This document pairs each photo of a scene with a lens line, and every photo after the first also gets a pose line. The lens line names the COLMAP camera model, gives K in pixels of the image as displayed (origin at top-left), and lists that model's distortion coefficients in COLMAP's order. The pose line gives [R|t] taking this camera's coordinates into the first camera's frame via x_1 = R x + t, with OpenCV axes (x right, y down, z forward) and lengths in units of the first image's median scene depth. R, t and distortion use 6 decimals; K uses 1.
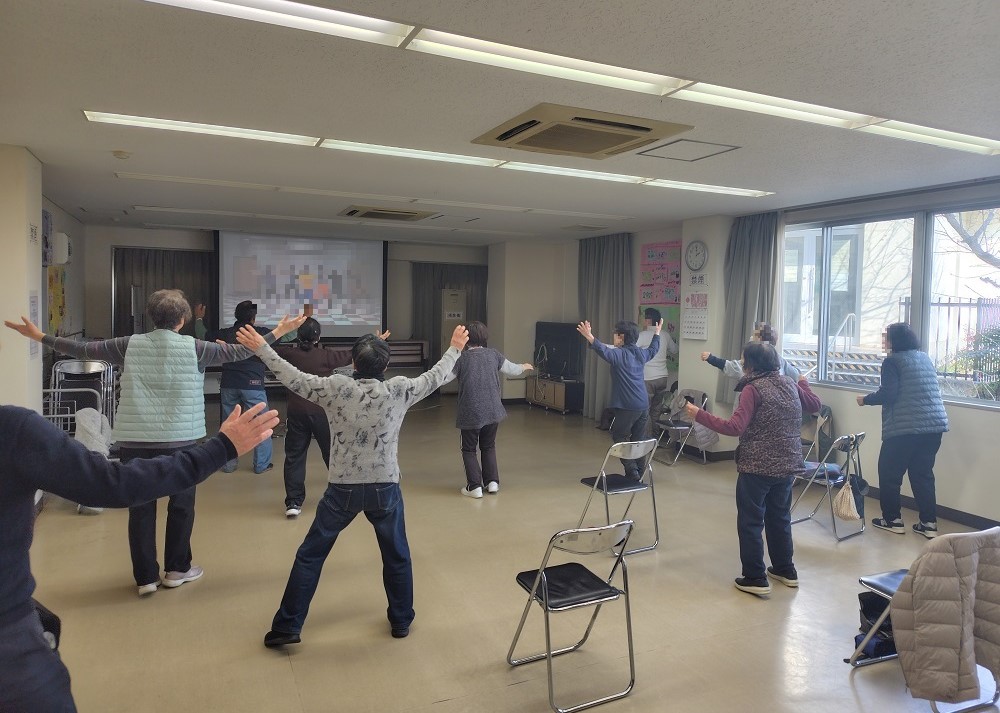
lens RADIAL K [[686.4, 0, 503.0], [0, 686.4, 321.5], [0, 0, 1]] dist [0.043465, -0.005301]
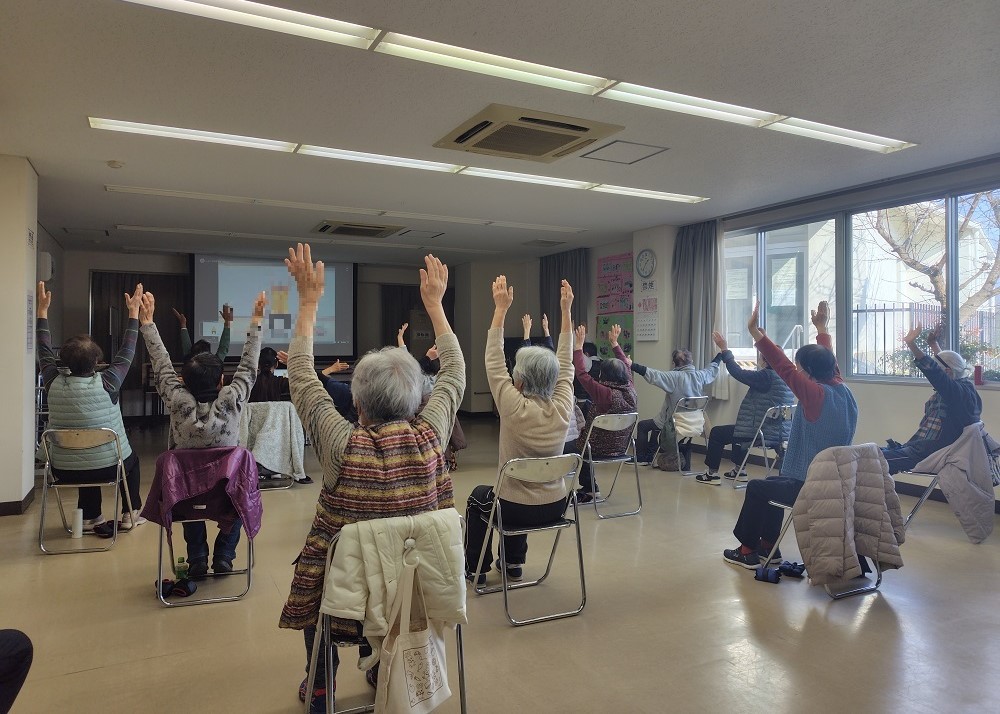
lens RADIAL K [[694.7, 0, 500.0], [0, 694.7, 357.0], [0, 0, 1]] dist [0.047092, 0.001037]
pose [[0.998879, -0.028551, 0.037754, 0.010106], [0.029104, 0.999476, -0.014190, 0.098878], [-0.037329, 0.015273, 0.999186, -0.135454]]
